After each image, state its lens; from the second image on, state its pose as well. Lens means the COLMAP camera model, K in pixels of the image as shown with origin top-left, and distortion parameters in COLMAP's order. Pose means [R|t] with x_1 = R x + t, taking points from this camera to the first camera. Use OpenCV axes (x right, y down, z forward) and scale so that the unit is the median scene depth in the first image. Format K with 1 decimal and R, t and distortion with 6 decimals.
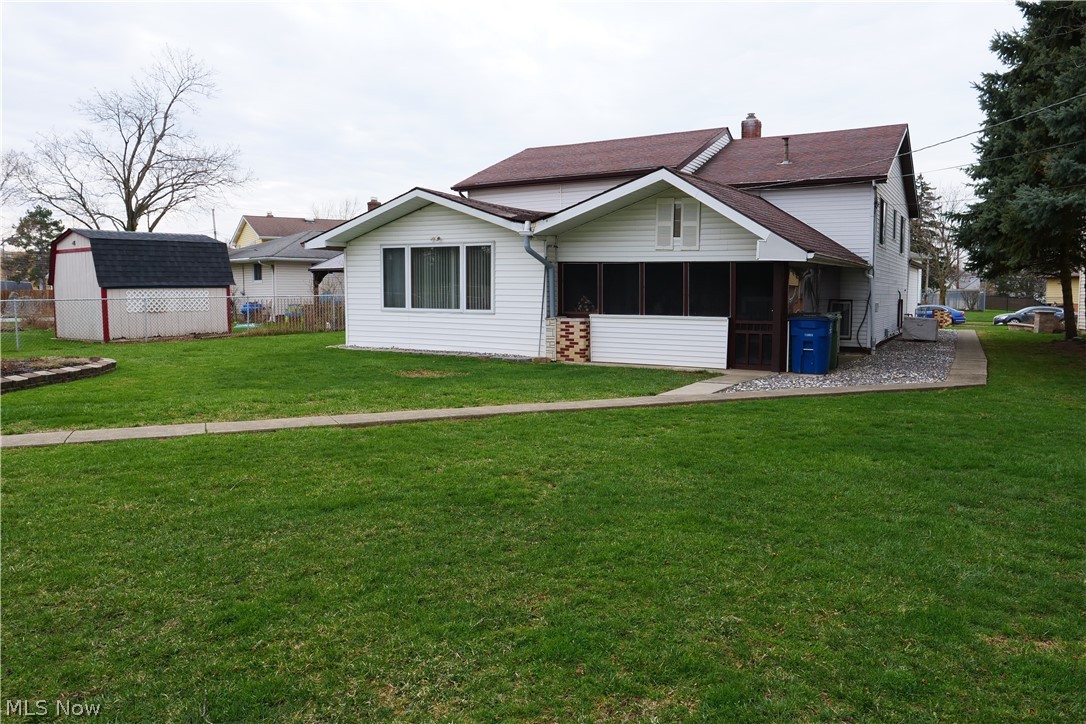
lens RADIAL K [[788.0, 0, 543.0], [0, 788.0, 362.0], [0, 0, 1]] dist [-0.047968, 0.003725]
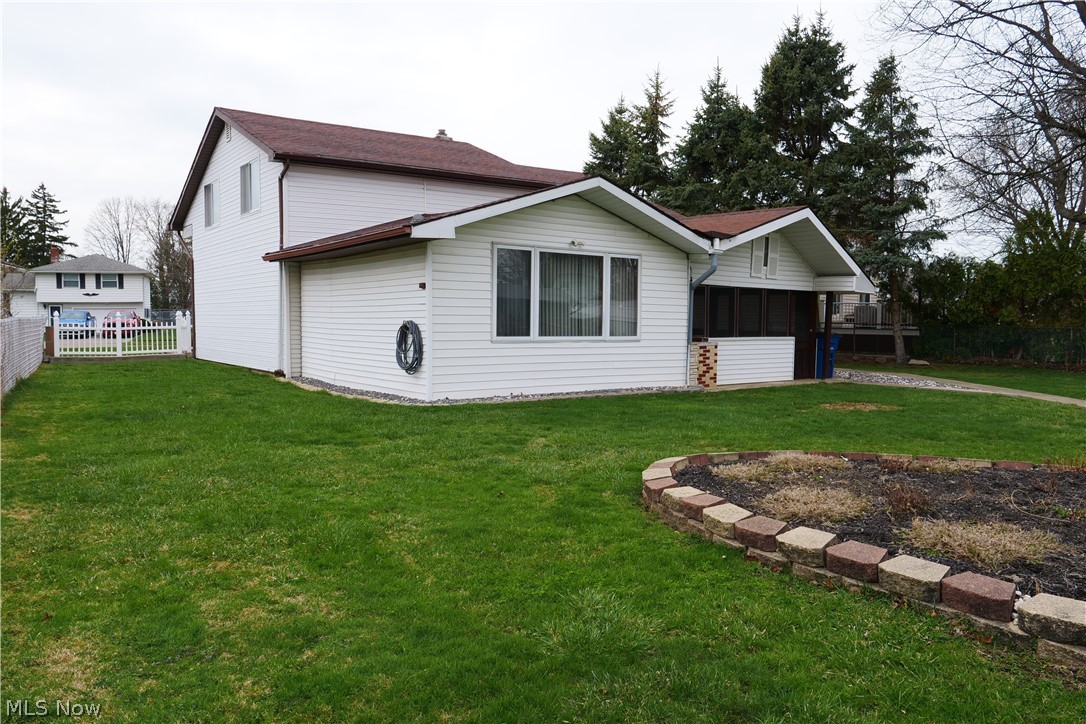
lens RADIAL K [[788.0, 0, 543.0], [0, 788.0, 362.0], [0, 0, 1]] dist [-0.047968, 0.003725]
pose [[0.394789, -0.052209, 0.917287, -0.912904], [0.075468, 0.996853, 0.024256, -0.069446], [-0.915667, 0.059650, 0.397487, 0.794858]]
